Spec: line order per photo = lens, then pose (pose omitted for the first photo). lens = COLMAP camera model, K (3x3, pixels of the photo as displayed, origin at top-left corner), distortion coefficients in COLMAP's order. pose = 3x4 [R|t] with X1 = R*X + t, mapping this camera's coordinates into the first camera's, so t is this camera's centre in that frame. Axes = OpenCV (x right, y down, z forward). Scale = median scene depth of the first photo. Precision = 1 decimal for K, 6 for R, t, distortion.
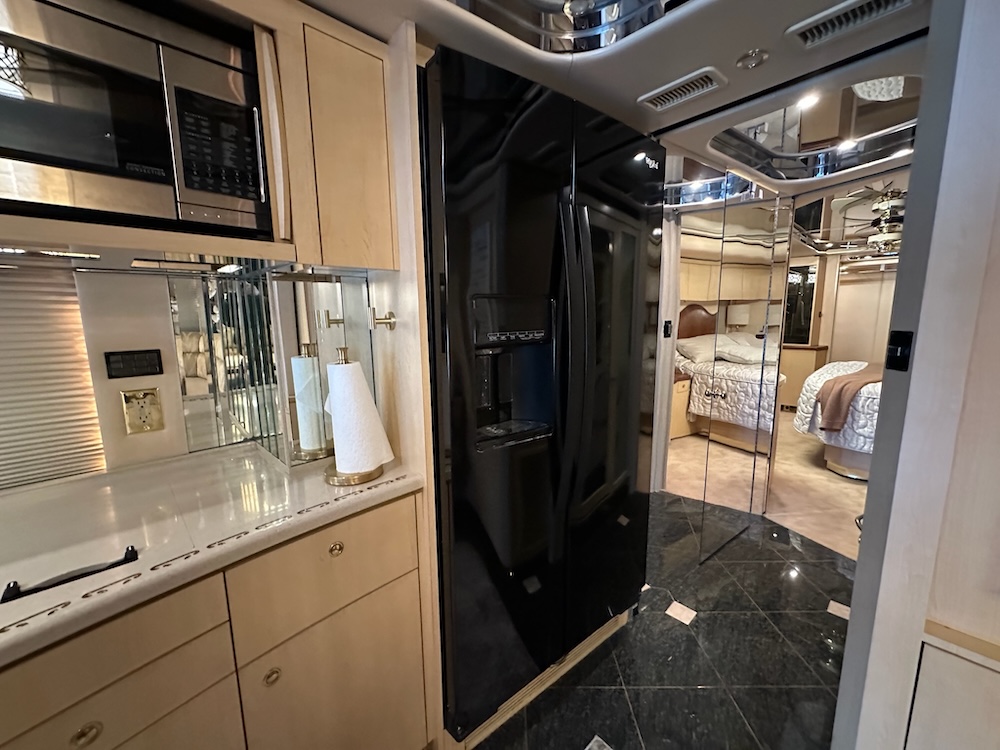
lens RADIAL K [[399.8, 0, 501.3], [0, 399.8, 373.0], [0, 0, 1]] dist [-0.003438, 0.000328]
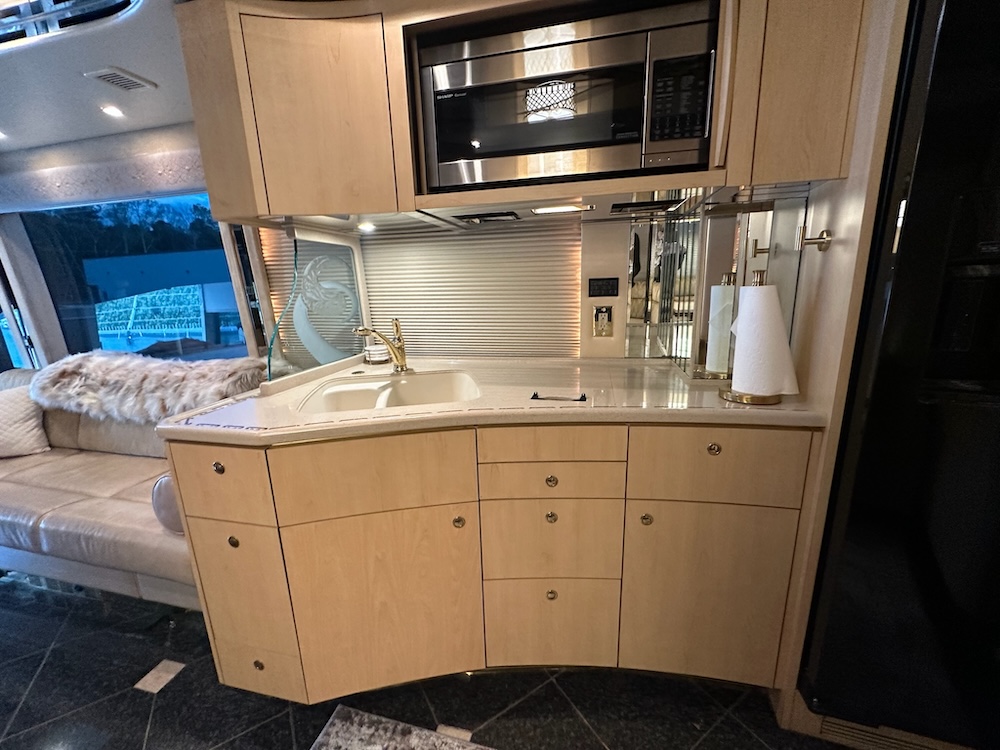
lens RADIAL K [[399.8, 0, 502.1], [0, 399.8, 375.0], [0, 0, 1]] dist [-0.003438, 0.000328]
pose [[0.540120, 0.179258, -0.822275, 0.142301], [-0.101547, 0.983795, 0.147768, 0.125067], [0.835439, 0.003687, 0.549571, -0.109364]]
